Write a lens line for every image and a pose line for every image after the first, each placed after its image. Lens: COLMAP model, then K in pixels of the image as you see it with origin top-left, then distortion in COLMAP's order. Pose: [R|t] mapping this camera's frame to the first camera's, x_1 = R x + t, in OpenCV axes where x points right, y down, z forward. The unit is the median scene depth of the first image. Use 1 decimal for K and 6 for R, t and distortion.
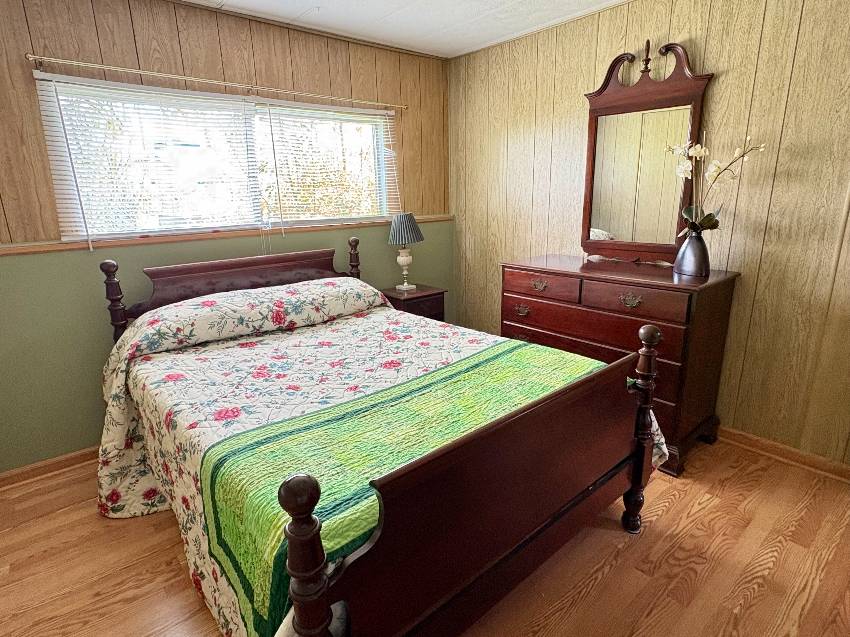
lens RADIAL K [[469.8, 0, 425.8], [0, 469.8, 316.8], [0, 0, 1]] dist [-0.004443, -0.000791]
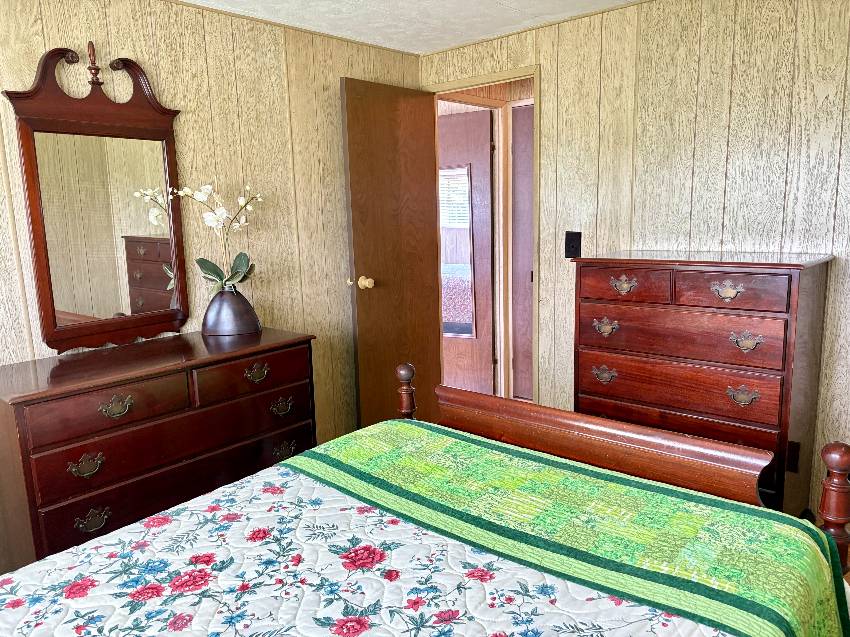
lens RADIAL K [[639.9, 0, 425.4], [0, 639.9, 319.4], [0, 0, 1]] dist [0.000945, -0.002603]
pose [[-0.143869, -0.140825, 0.979525, -0.643051], [0.289004, 0.940693, 0.177690, -0.223754], [-0.946456, 0.308651, -0.094638, 0.764592]]
